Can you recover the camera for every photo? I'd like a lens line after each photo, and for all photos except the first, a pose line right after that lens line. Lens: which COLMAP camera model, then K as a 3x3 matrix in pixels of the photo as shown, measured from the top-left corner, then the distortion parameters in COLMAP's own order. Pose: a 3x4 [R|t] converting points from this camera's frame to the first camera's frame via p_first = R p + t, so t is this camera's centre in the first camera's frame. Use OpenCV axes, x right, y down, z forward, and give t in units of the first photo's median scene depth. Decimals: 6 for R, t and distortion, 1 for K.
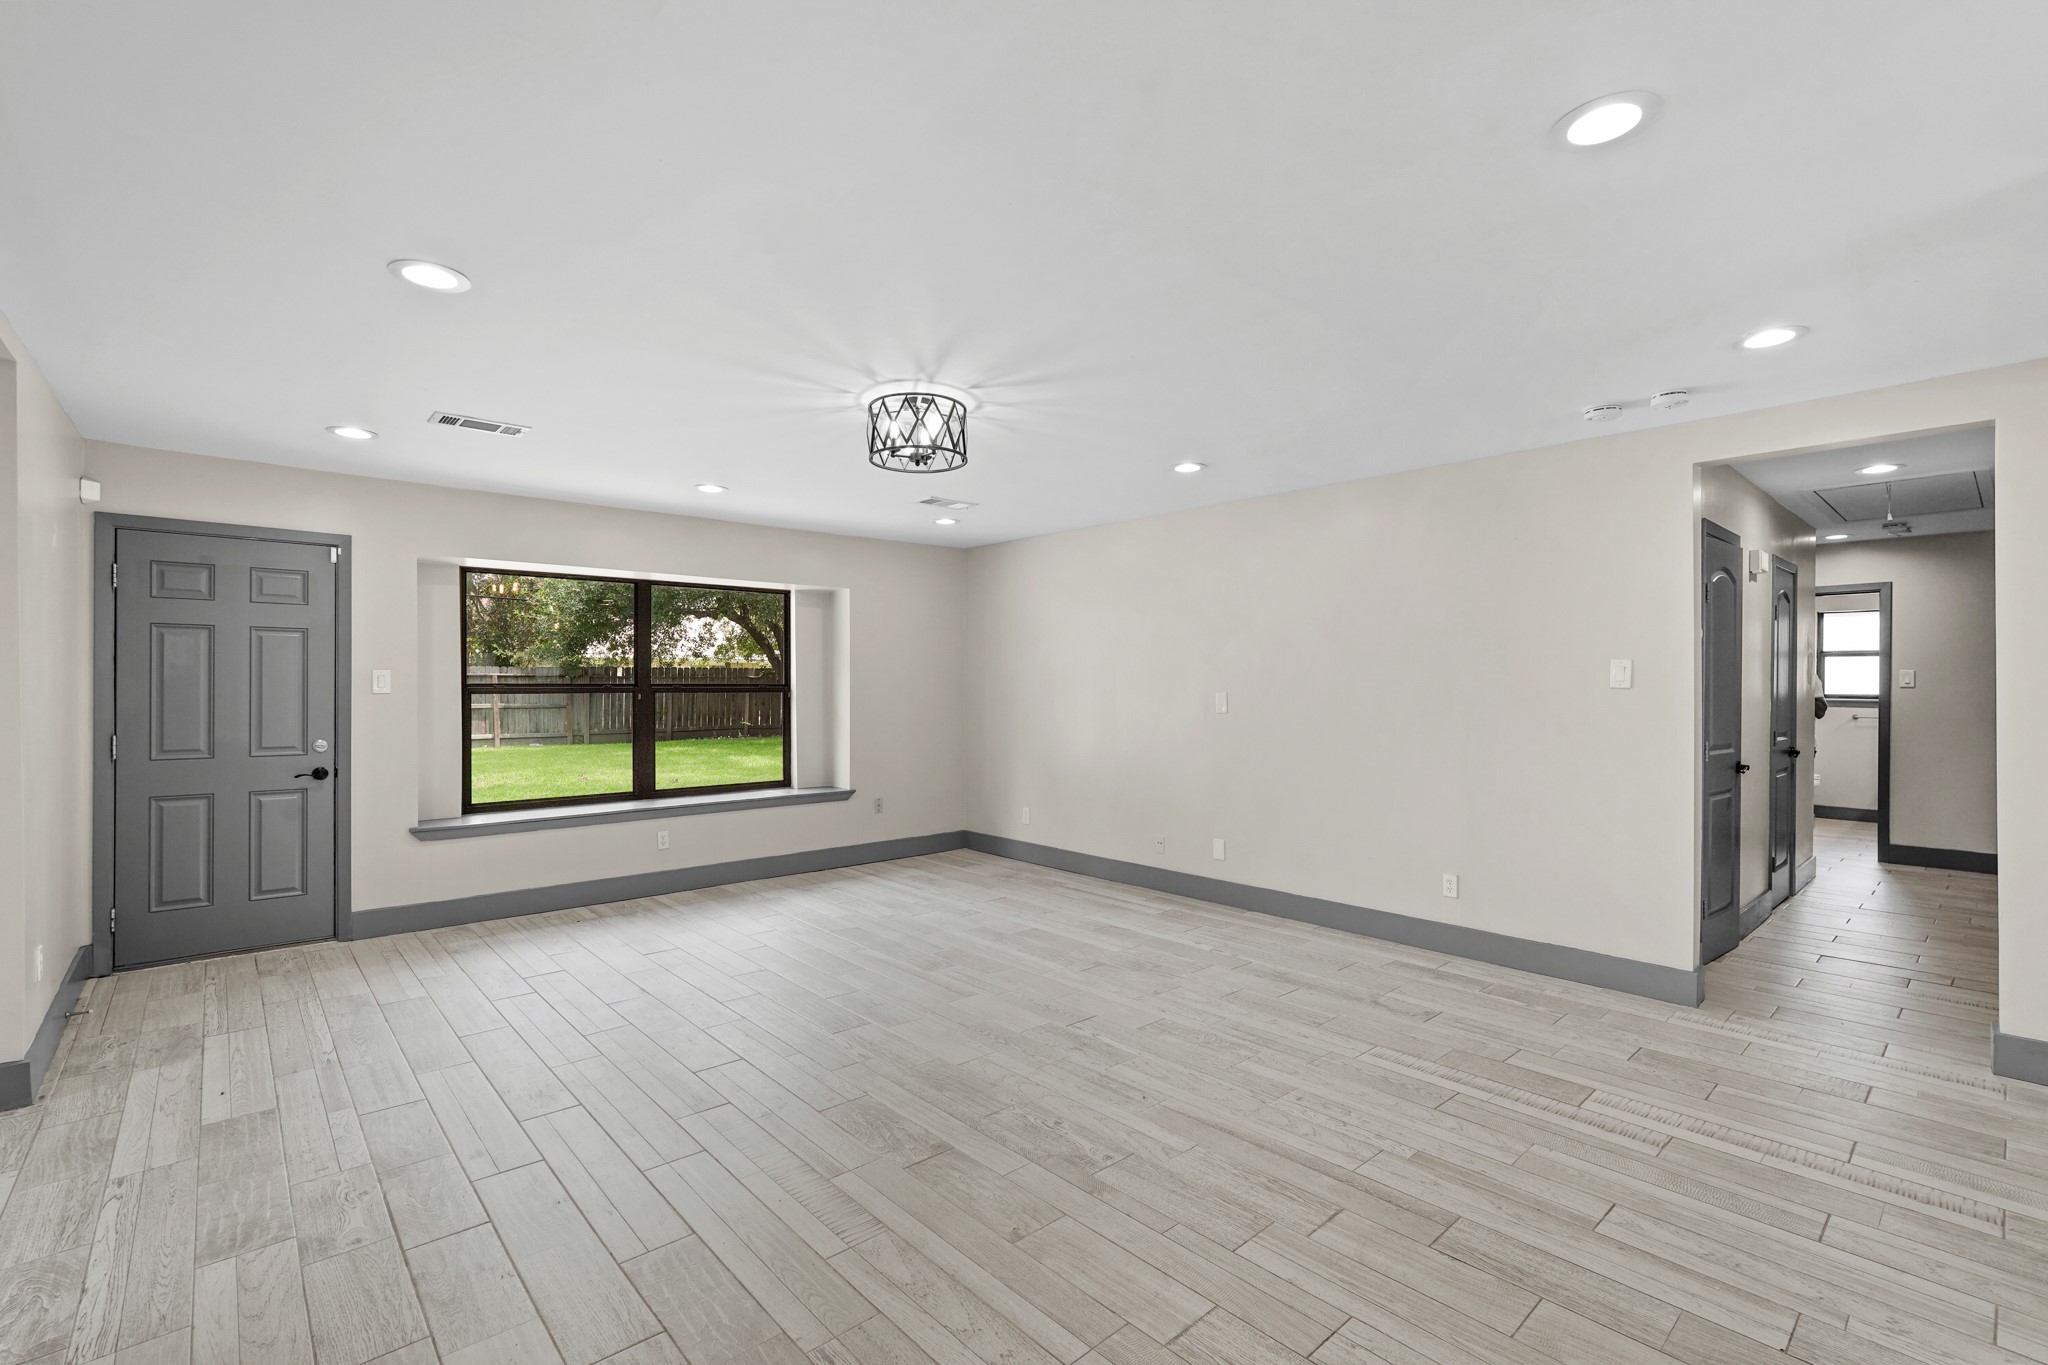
lens RADIAL K [[909.3, 0, 1022.2], [0, 909.3, 685.3], [0, 0, 1]] dist [-0.017843, 0.008225]
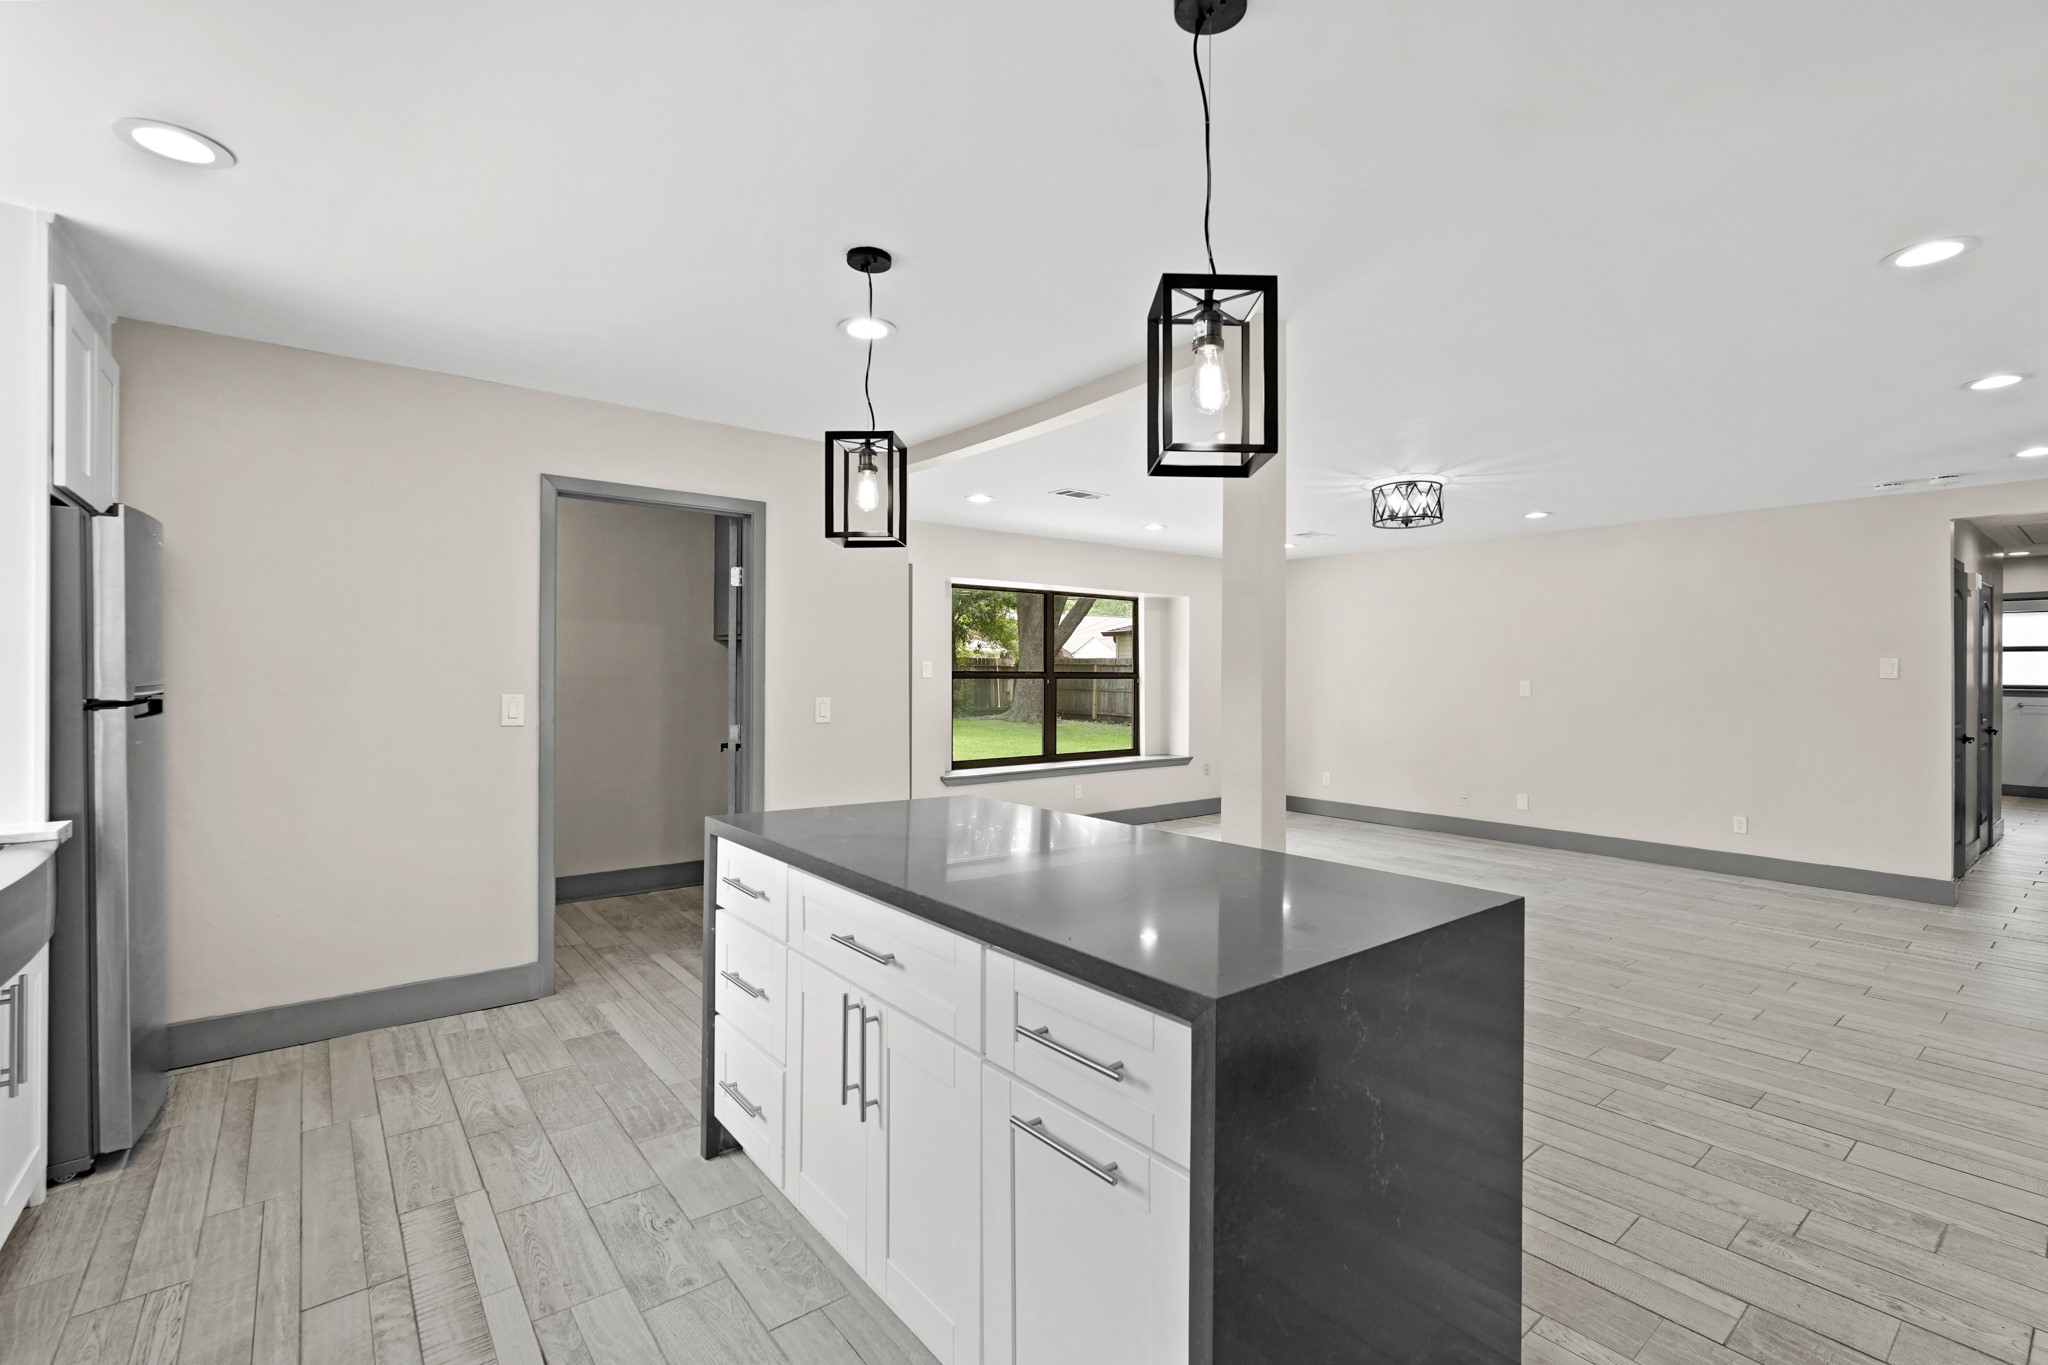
lens RADIAL K [[908.7, 0, 1032.0], [0, 908.7, 669.2], [0, 0, 1]] dist [-0.016132, 0.008524]
pose [[0.998552, 0.004568, -0.053599, -0.488921], [-0.004796, 0.999980, -0.004122, 0.000342], [0.053579, 0.004373, 0.998554, -0.384417]]
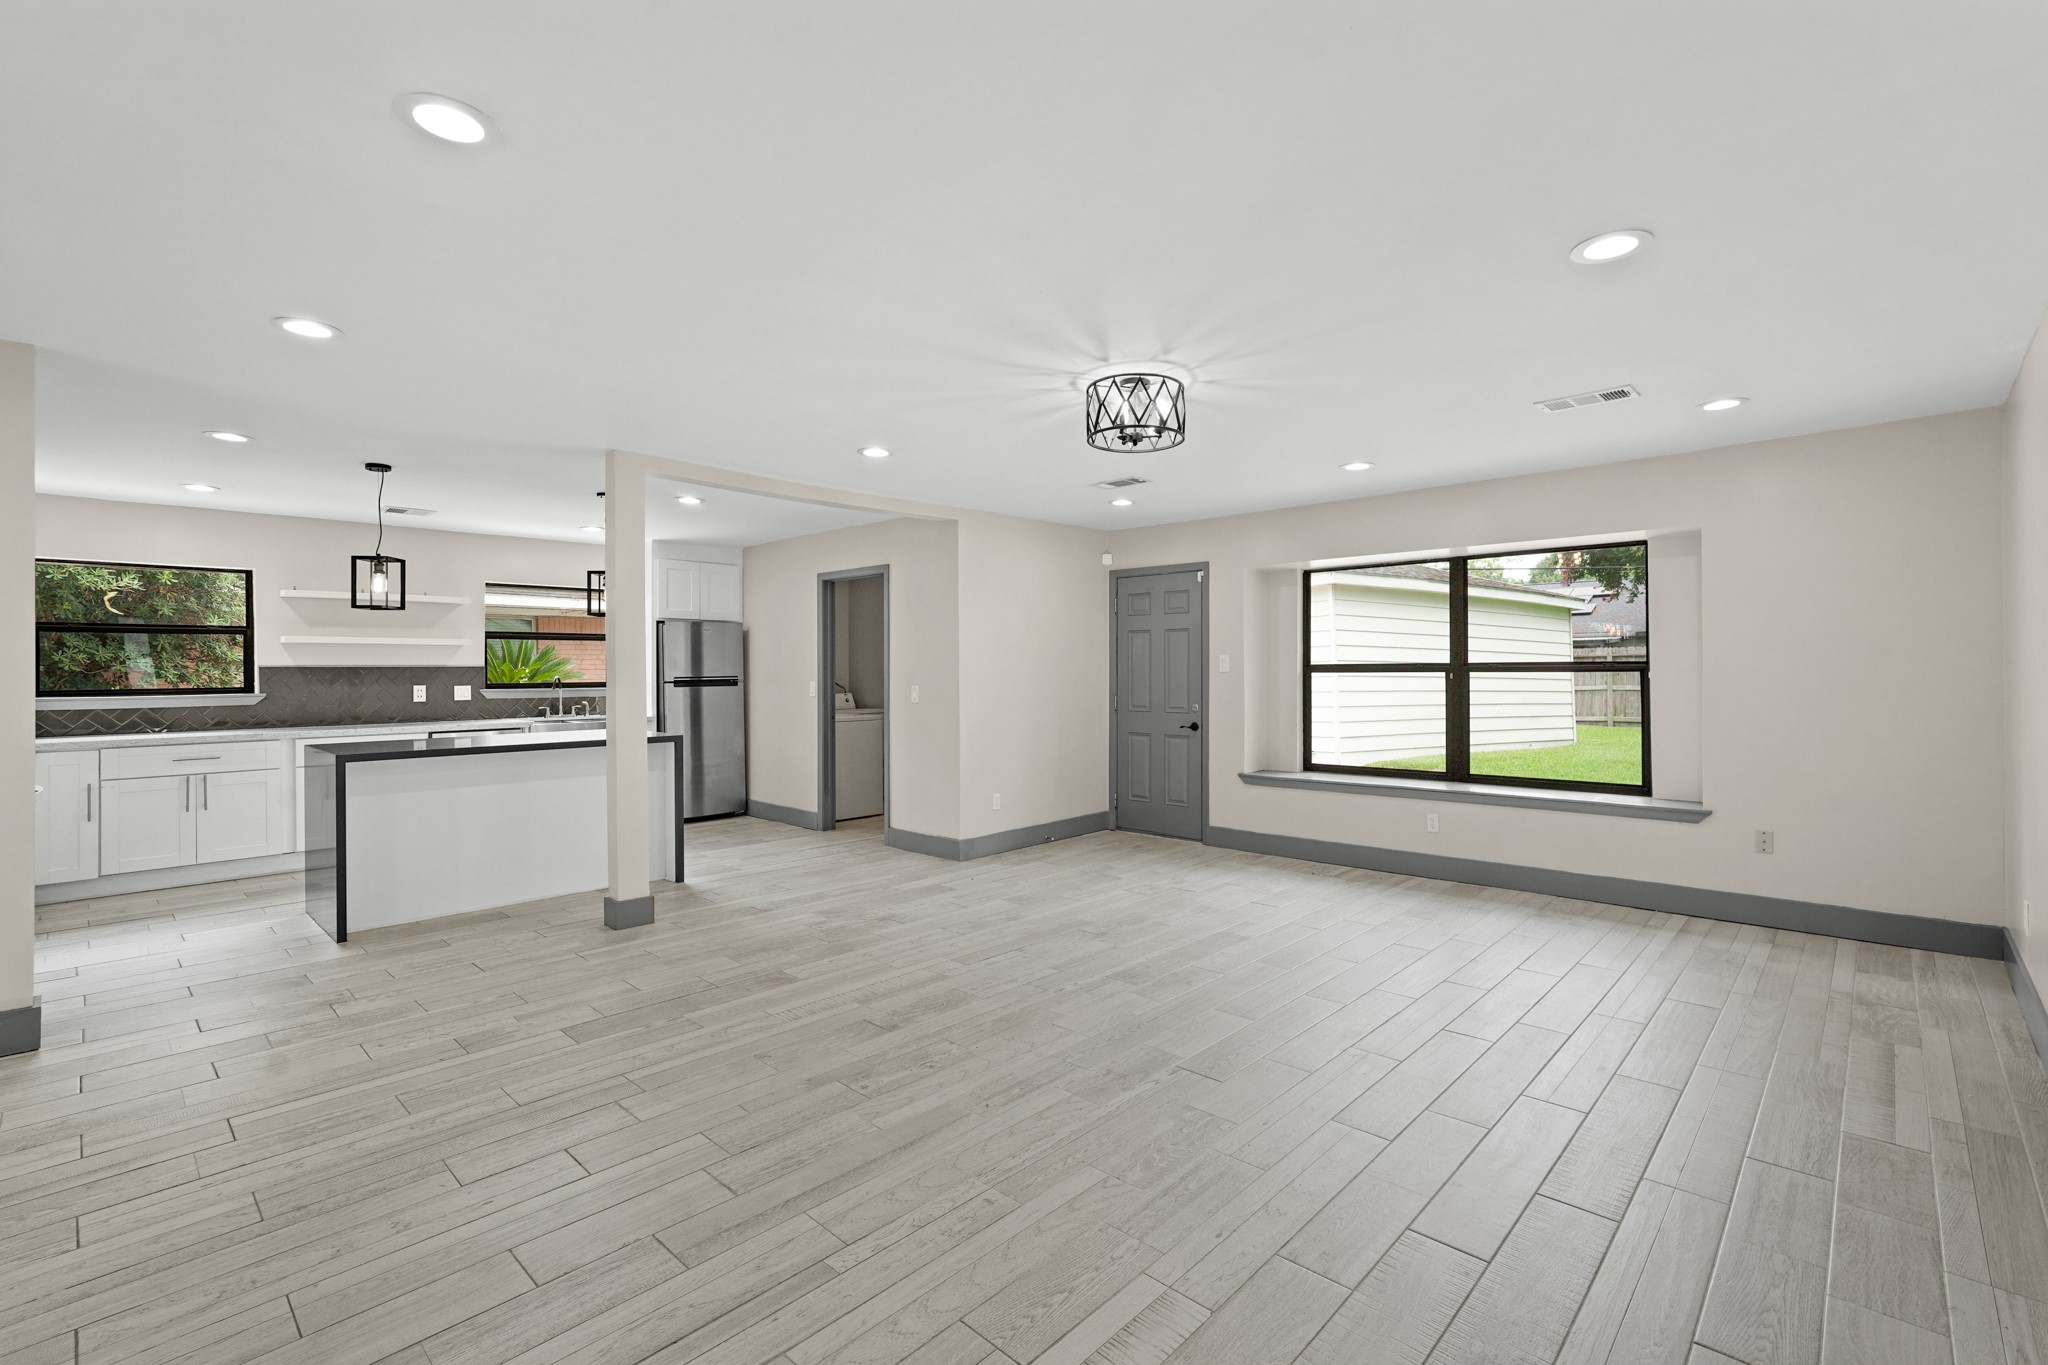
lens RADIAL K [[908.7, 0, 1032.0], [0, 908.7, 669.2], [0, 0, 1]] dist [-0.016132, 0.008524]
pose [[0.087133, -0.002983, -0.996192, 0.666430], [0.007629, 0.999968, -0.002327, 0.005470], [0.996168, -0.007398, 0.087153, 0.604171]]
